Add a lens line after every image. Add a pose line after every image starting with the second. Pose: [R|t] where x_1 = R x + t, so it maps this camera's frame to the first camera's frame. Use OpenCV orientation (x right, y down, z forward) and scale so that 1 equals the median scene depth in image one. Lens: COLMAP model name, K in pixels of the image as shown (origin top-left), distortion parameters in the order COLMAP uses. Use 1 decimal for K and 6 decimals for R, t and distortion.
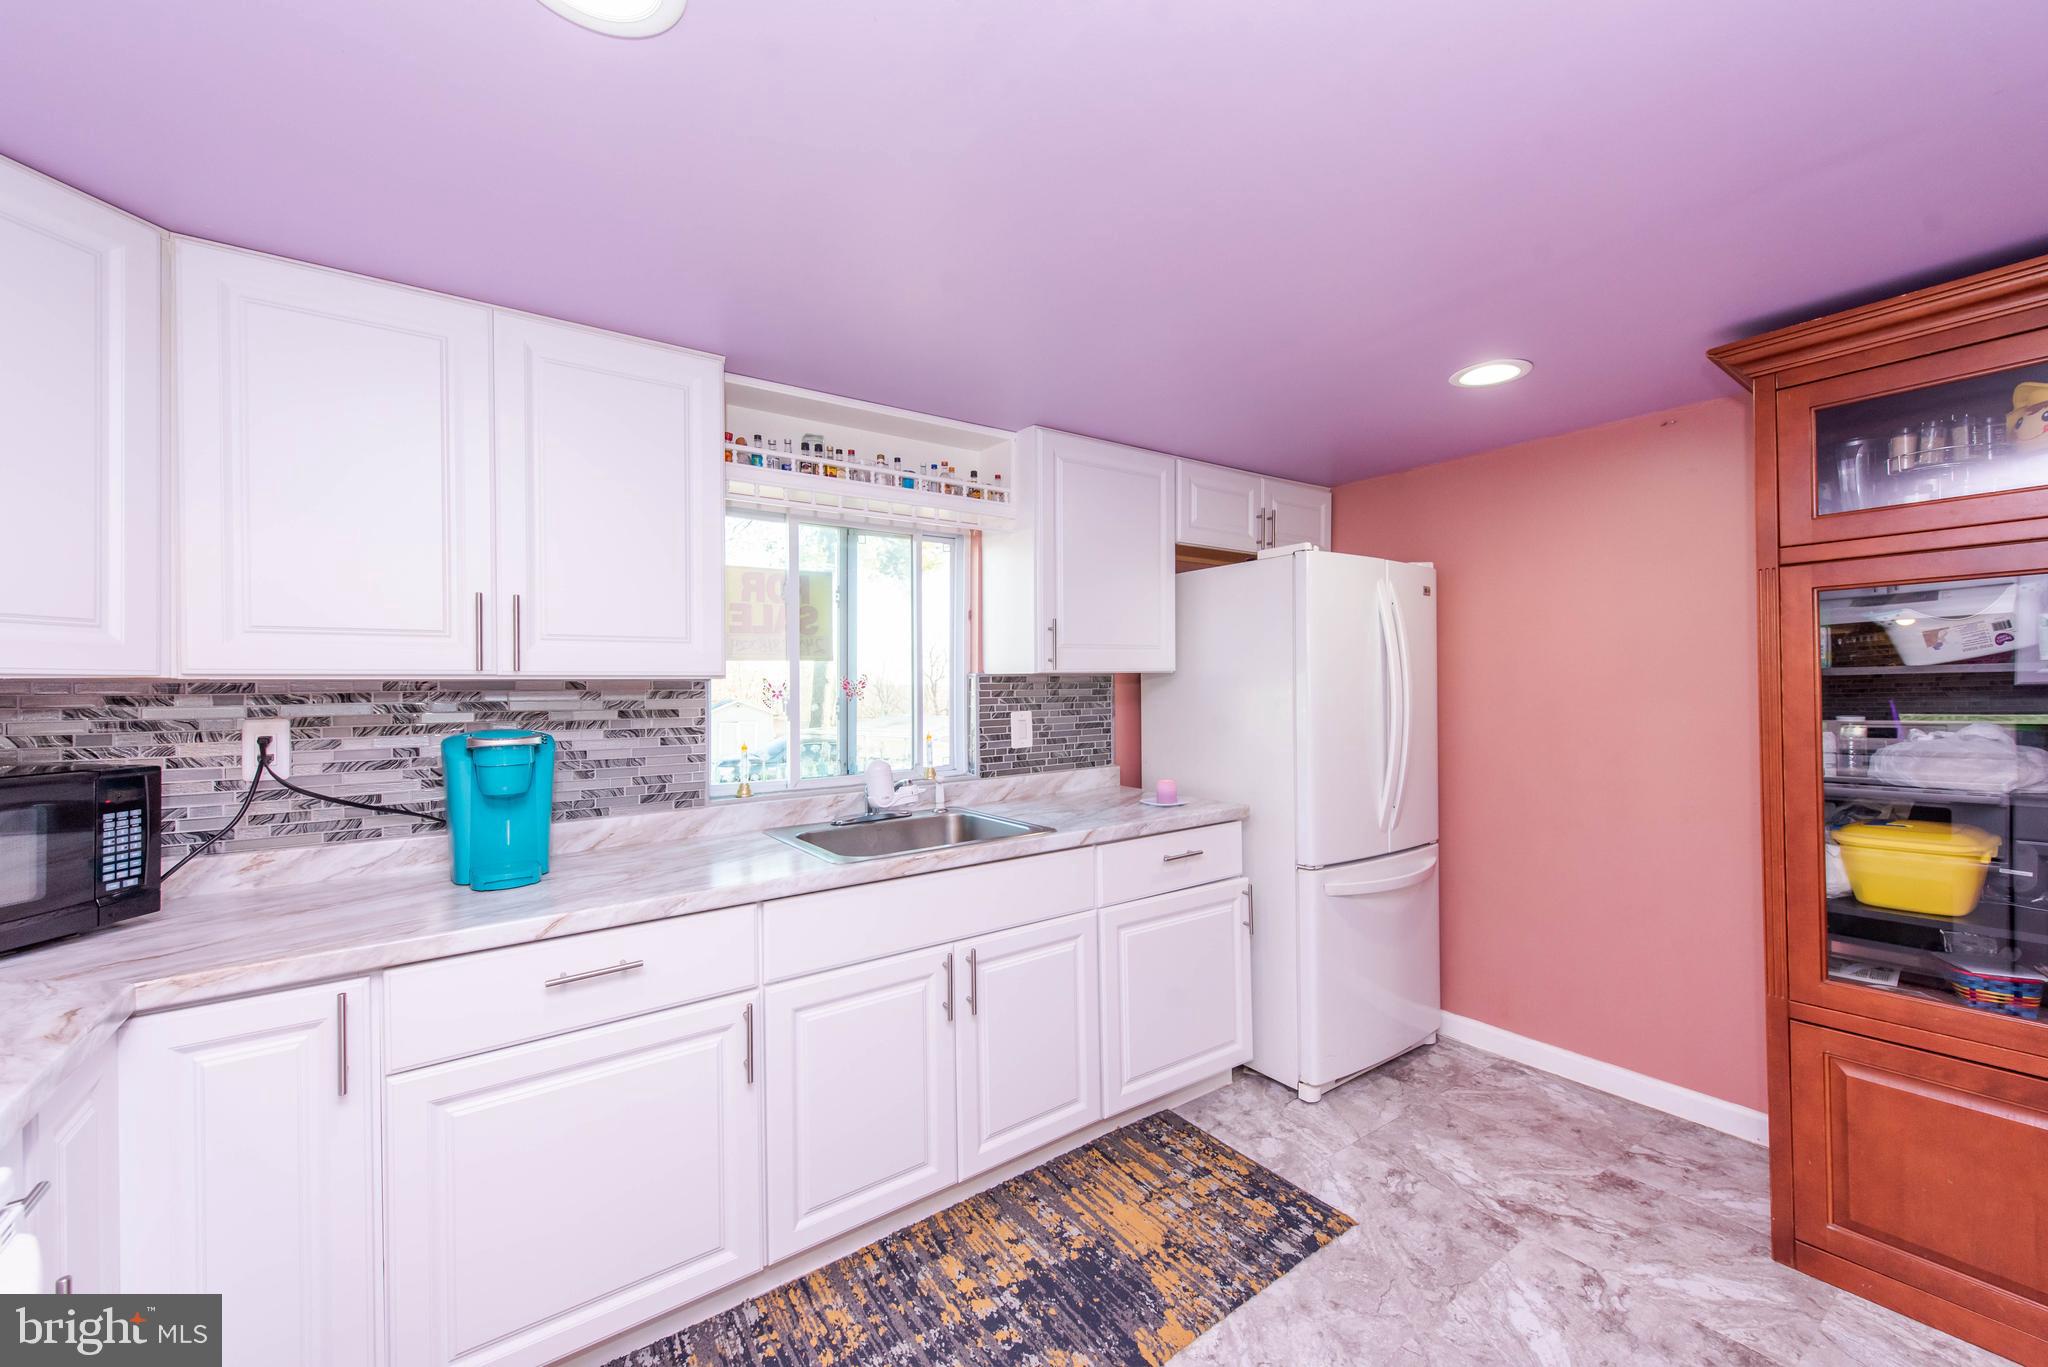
lens RADIAL K [[801.5, 0, 1027.2], [0, 801.5, 686.9], [0, 0, 1]] dist [0.017722, -0.004911]
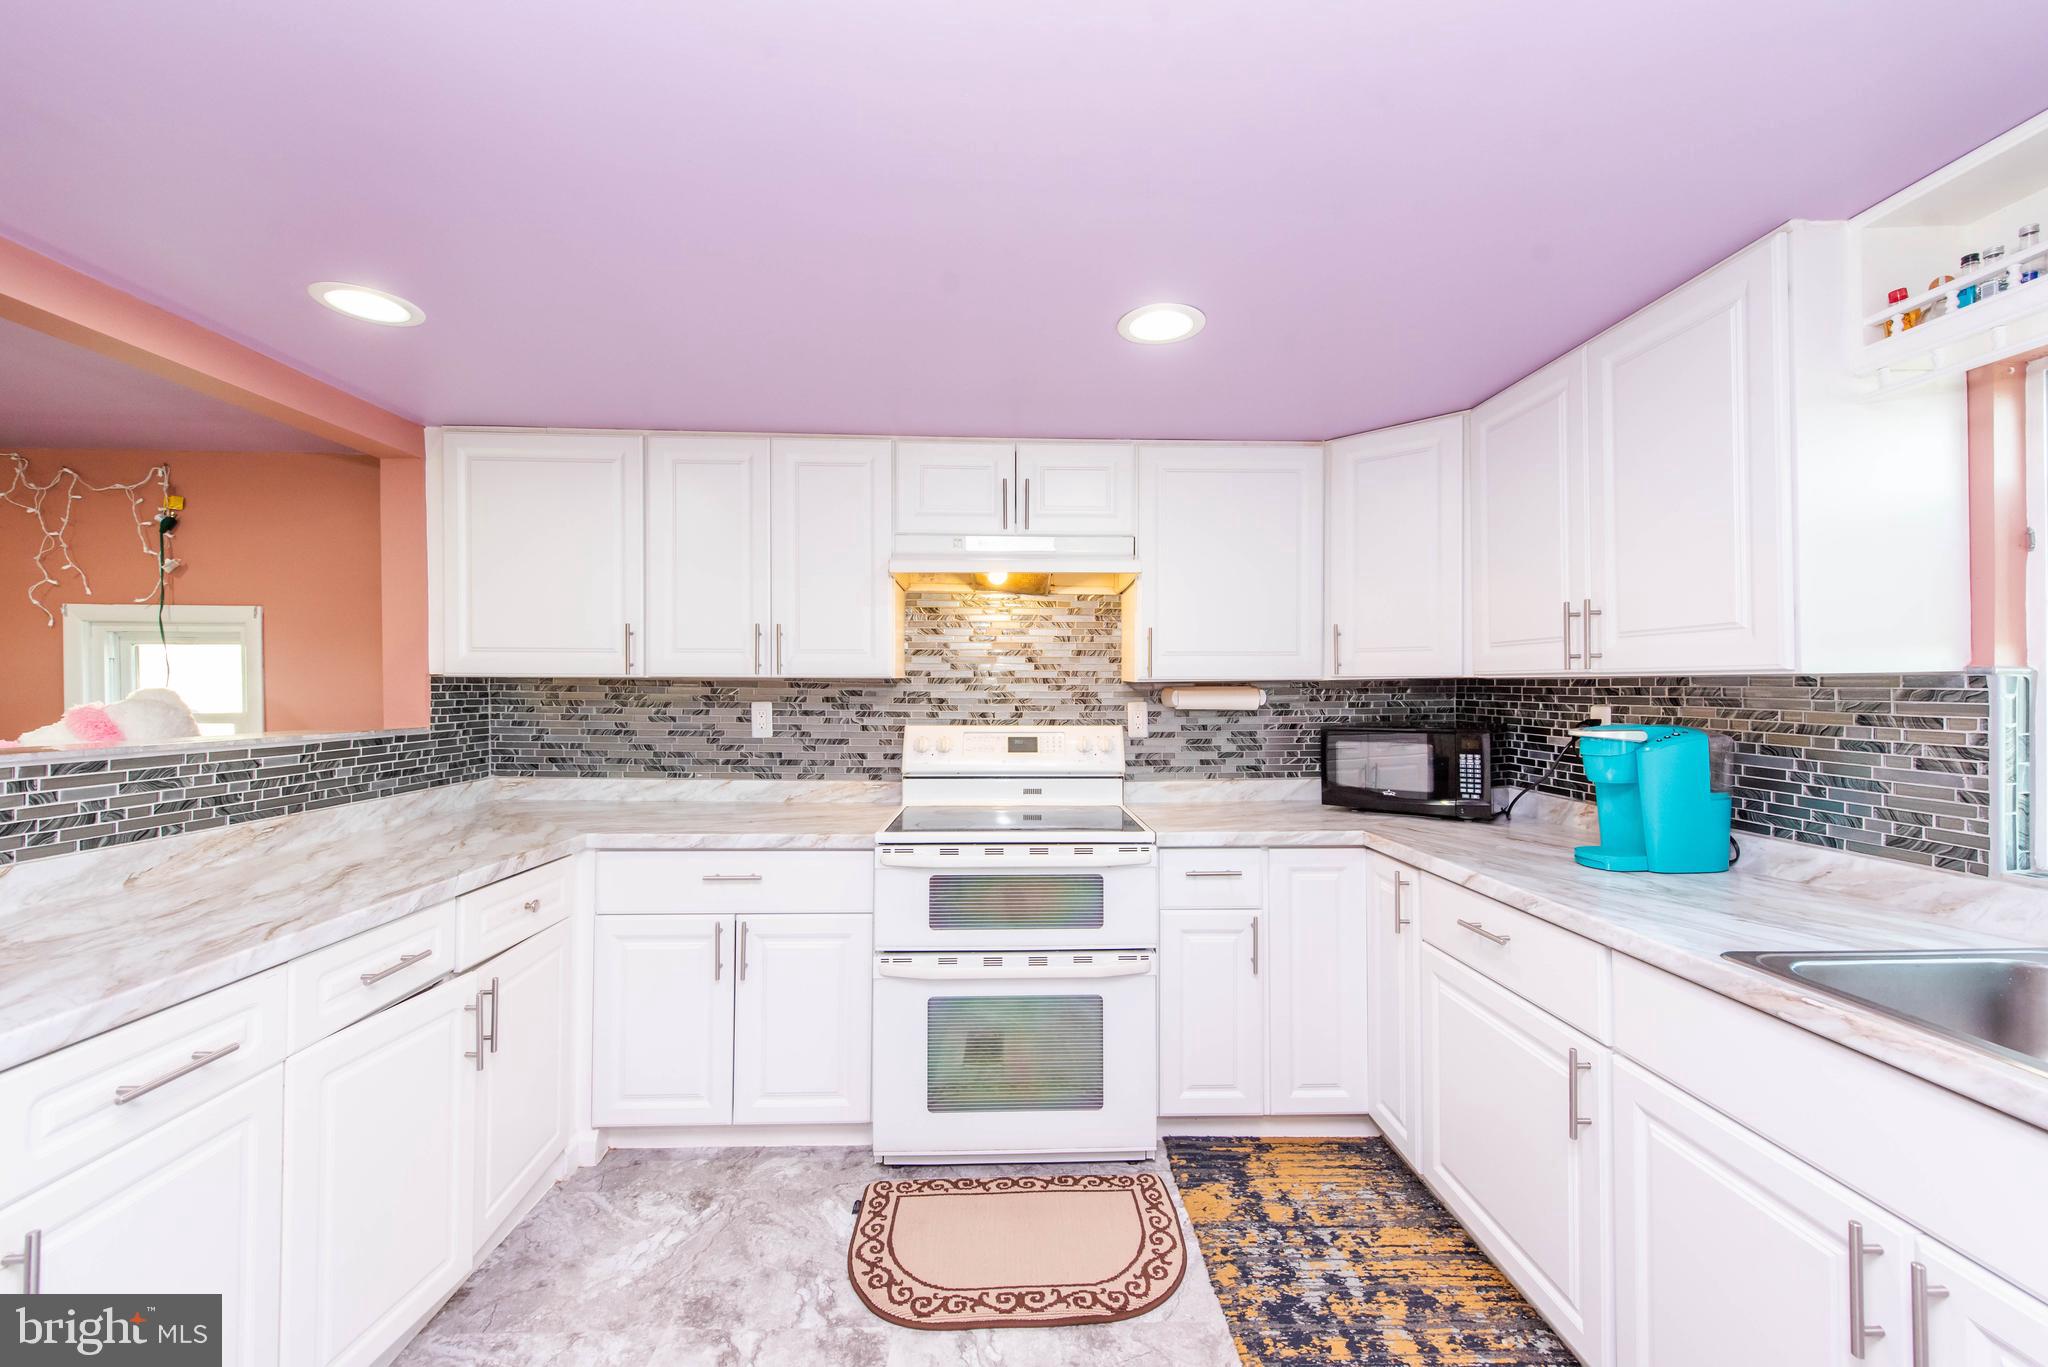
lens RADIAL K [[801.5, 0, 1027.5], [0, 801.5, 683.6], [0, 0, 1]] dist [0.017722, -0.004911]
pose [[-0.556314, 0.008368, -0.830930, 0.531503], [0.006184, 0.999963, 0.005930, -0.008578], [0.830949, -0.001840, -0.556345, 0.744748]]
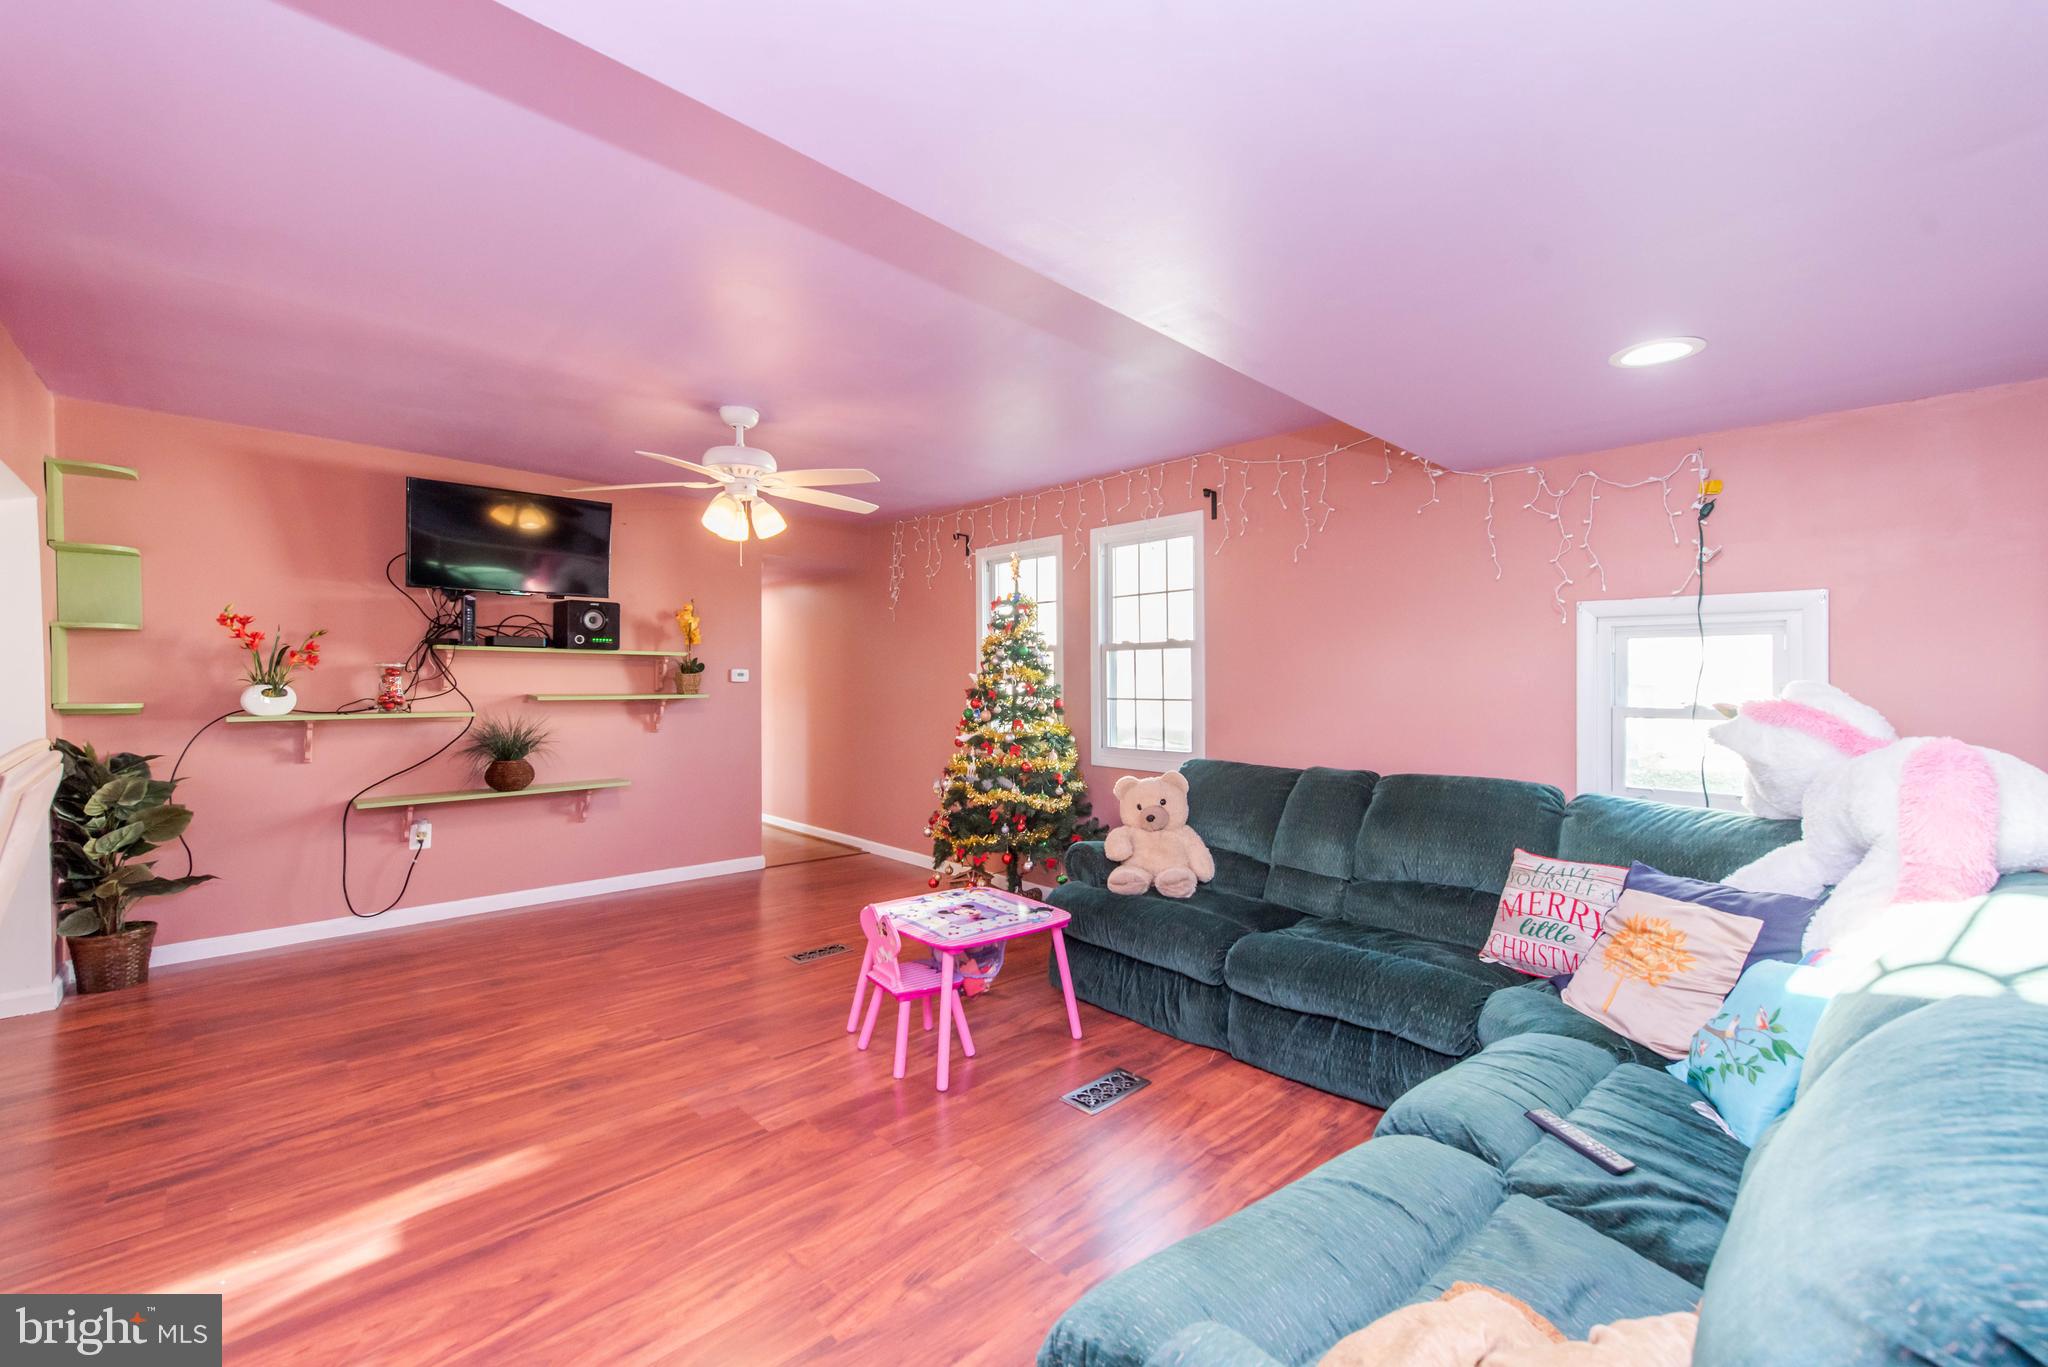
lens RADIAL K [[824.1, 0, 1025.2], [0, 824.1, 684.7], [0, 0, 1]] dist [0.013424, -0.000831]
pose [[-0.989231, 0.002729, -0.146334, 1.399882], [0.002411, 0.999994, 0.002354, -0.004365], [0.146340, 0.001976, -0.989232, -0.002809]]
